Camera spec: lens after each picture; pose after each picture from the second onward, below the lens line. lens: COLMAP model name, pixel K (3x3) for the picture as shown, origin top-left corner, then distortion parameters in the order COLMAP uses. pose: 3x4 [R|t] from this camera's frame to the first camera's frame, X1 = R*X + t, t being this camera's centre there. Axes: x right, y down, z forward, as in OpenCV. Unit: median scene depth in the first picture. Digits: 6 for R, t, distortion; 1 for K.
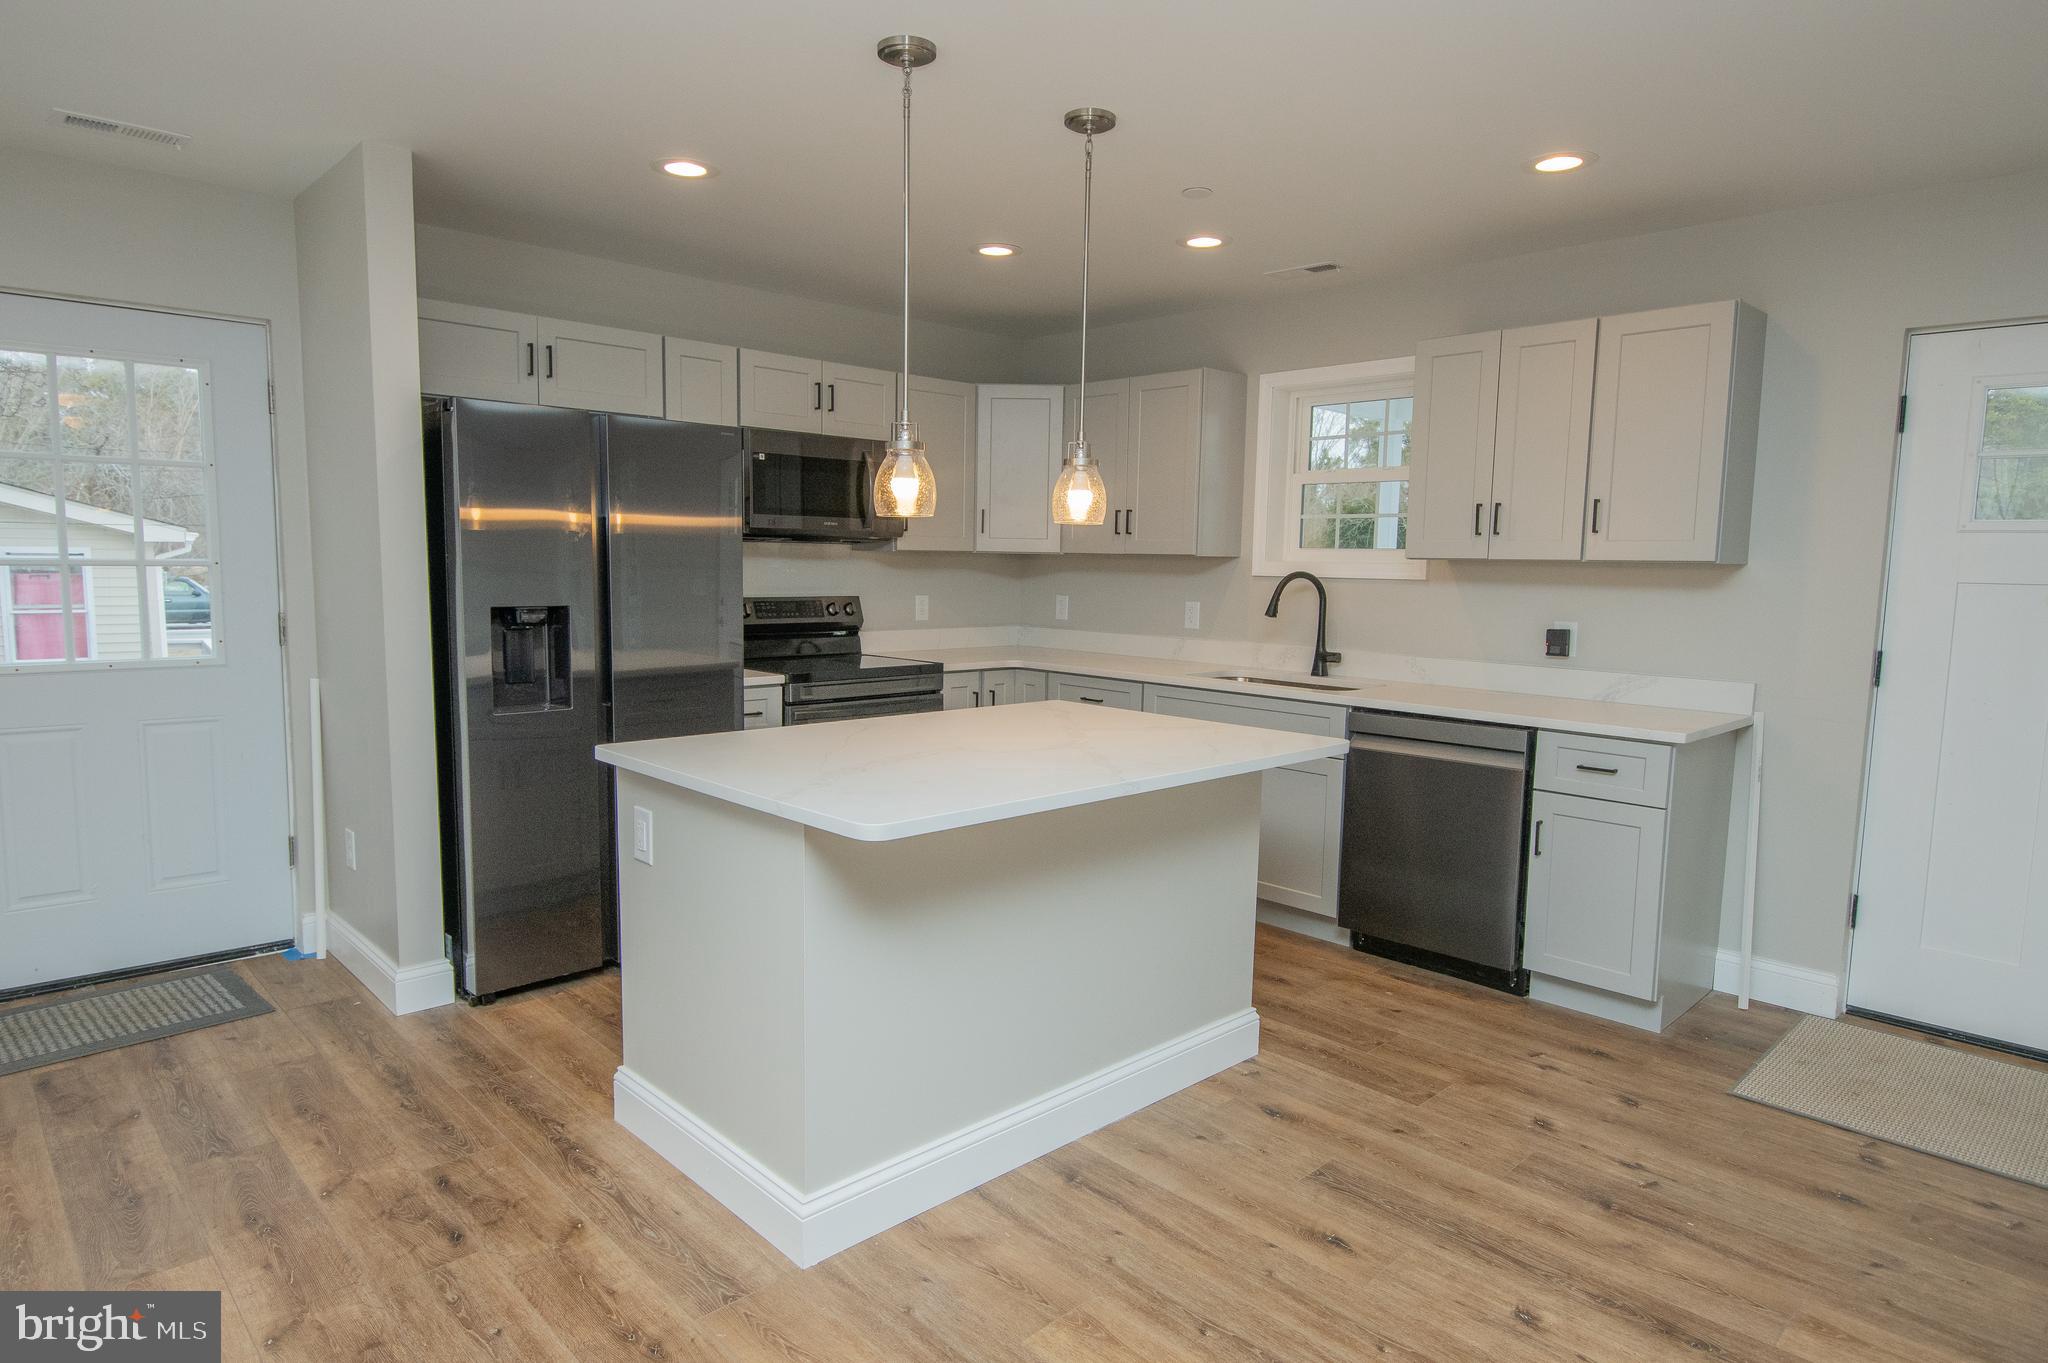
lens RADIAL K [[1177.8, 0, 1007.8], [0, 1177.8, 687.7], [0, 0, 1]] dist [0.002814, -0.001604]
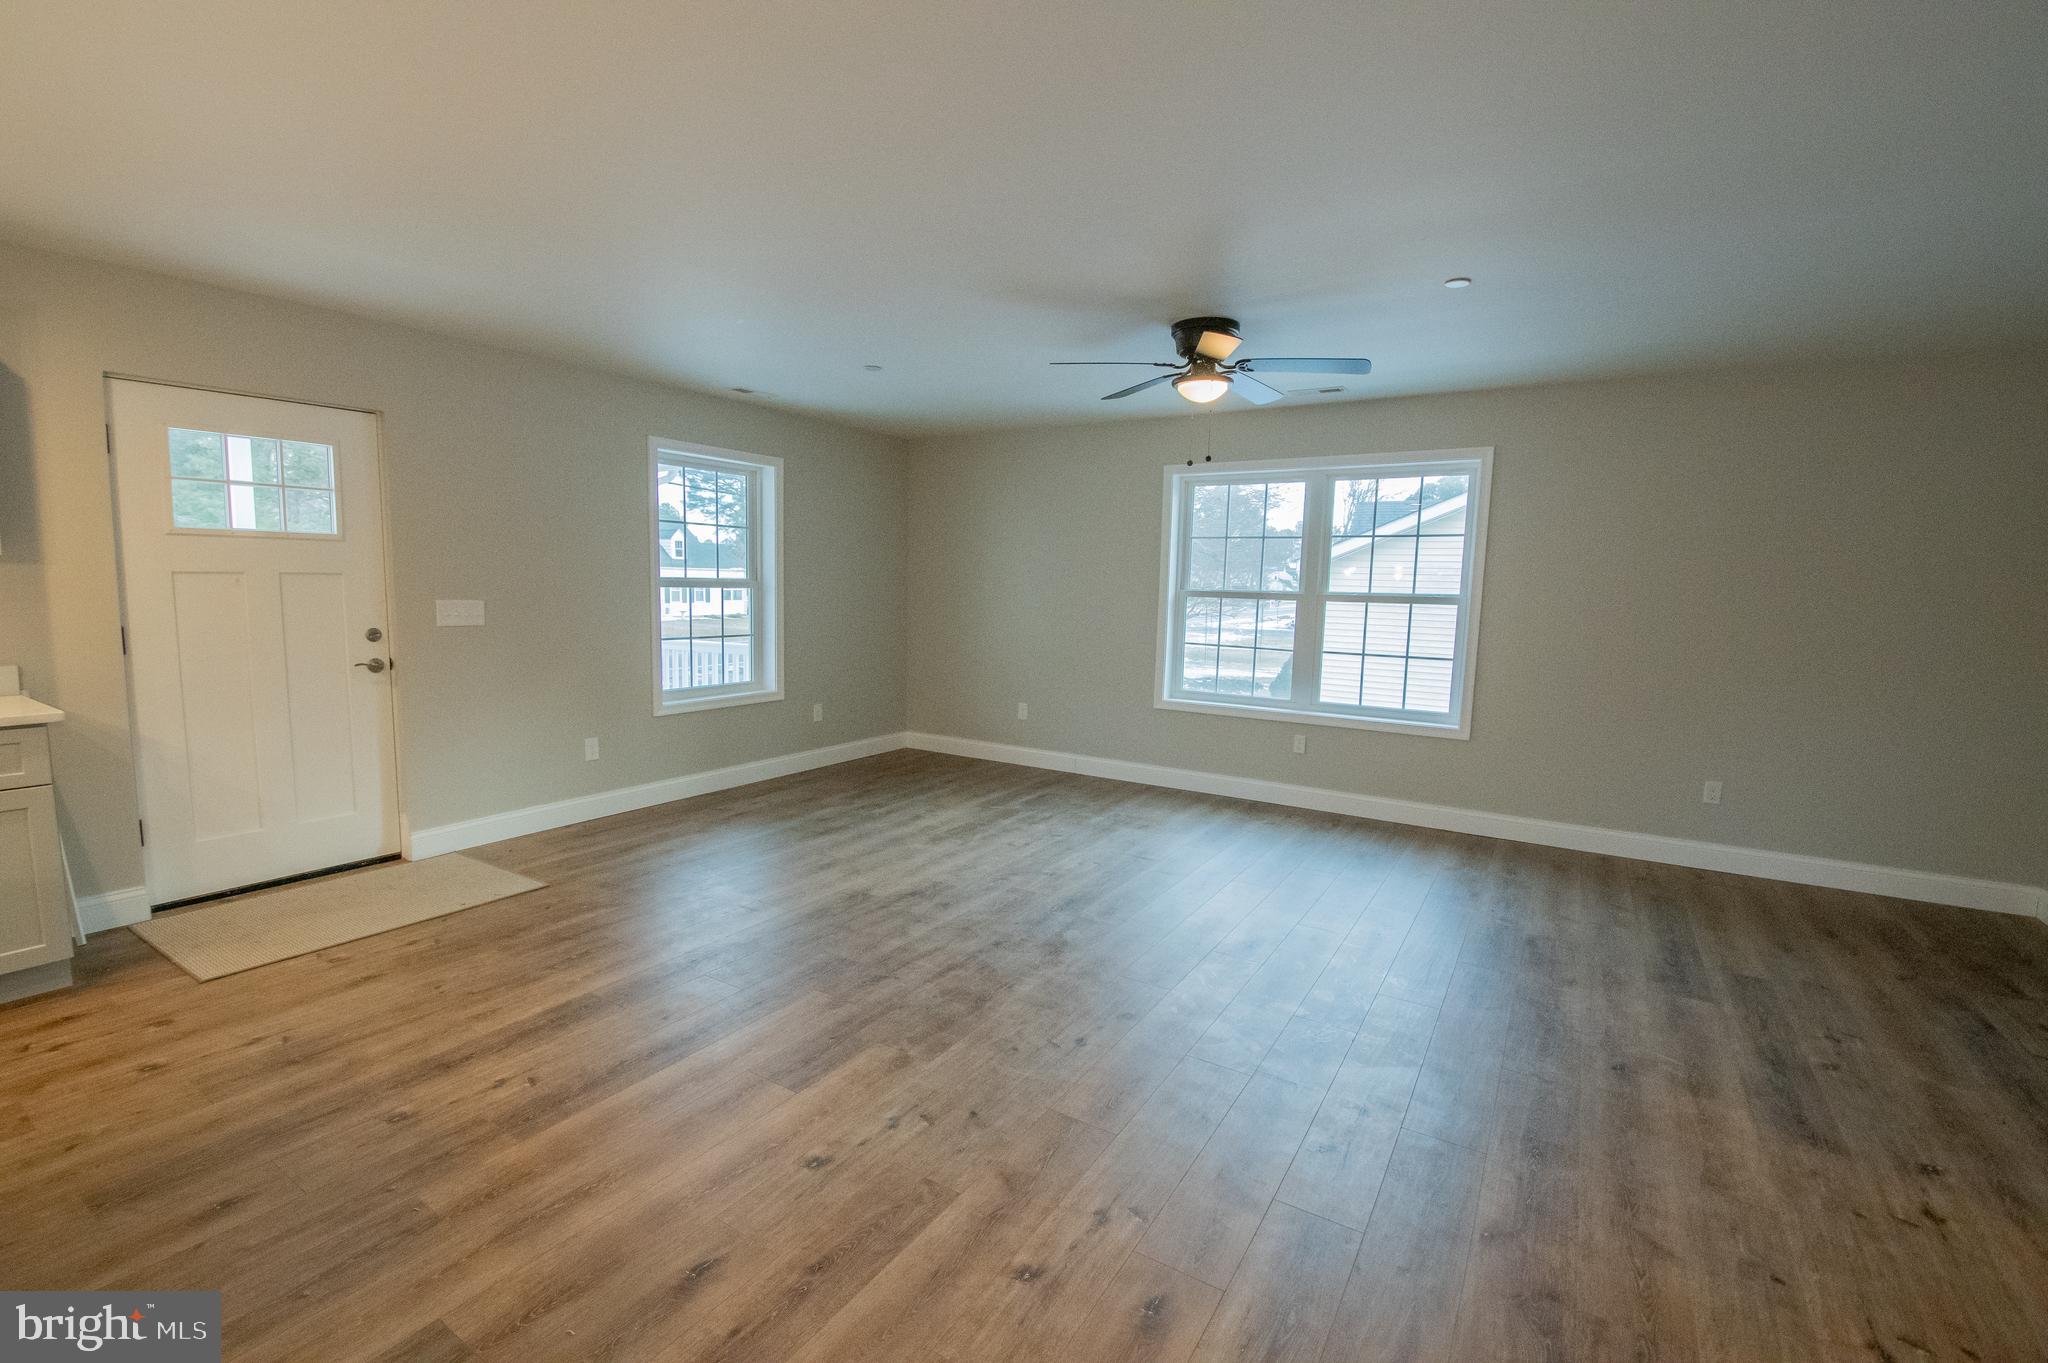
lens RADIAL K [[879.8, 0, 1024.0], [0, 879.8, 681.5], [0, 0, 1]] dist [0.000374, -0.013408]
pose [[-0.248090, -0.133480, 0.959497, -0.370268], [0.077137, 0.984595, 0.156916, -0.040999], [-0.965661, 0.112942, -0.233972, 0.270598]]
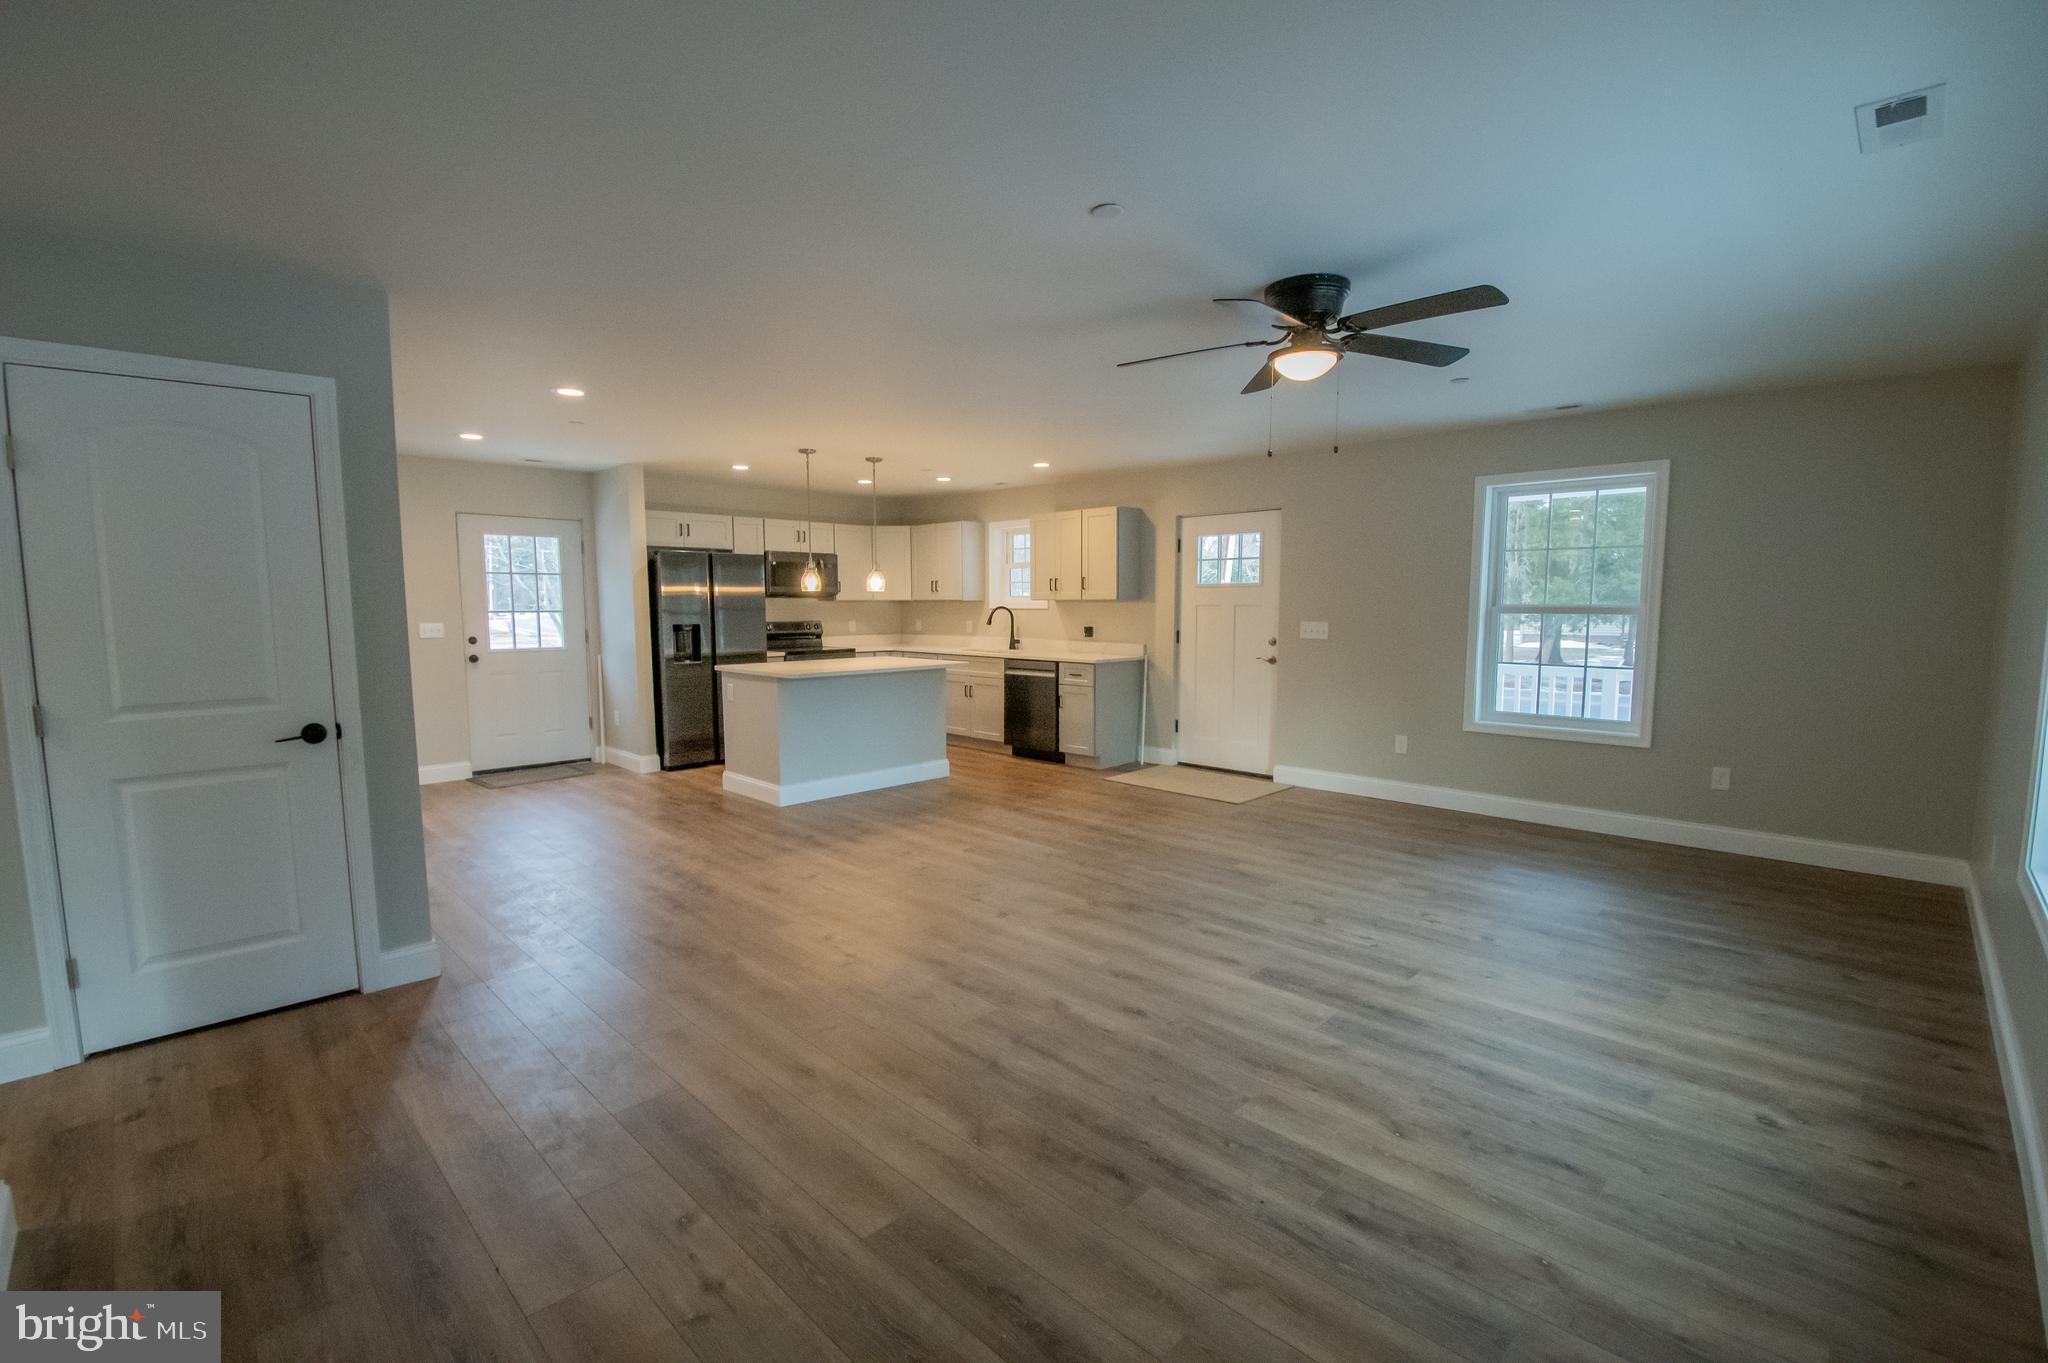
lens RADIAL K [[885.0, 0, 1013.9], [0, 885.0, 688.7], [0, 0, 1]] dist [-0.000021, -0.013249]
pose [[0.999447, -0.022887, 0.024116, 0.279649], [0.023132, 0.999683, -0.009922, 0.109573], [-0.023881, 0.010474, 0.999660, -0.988908]]
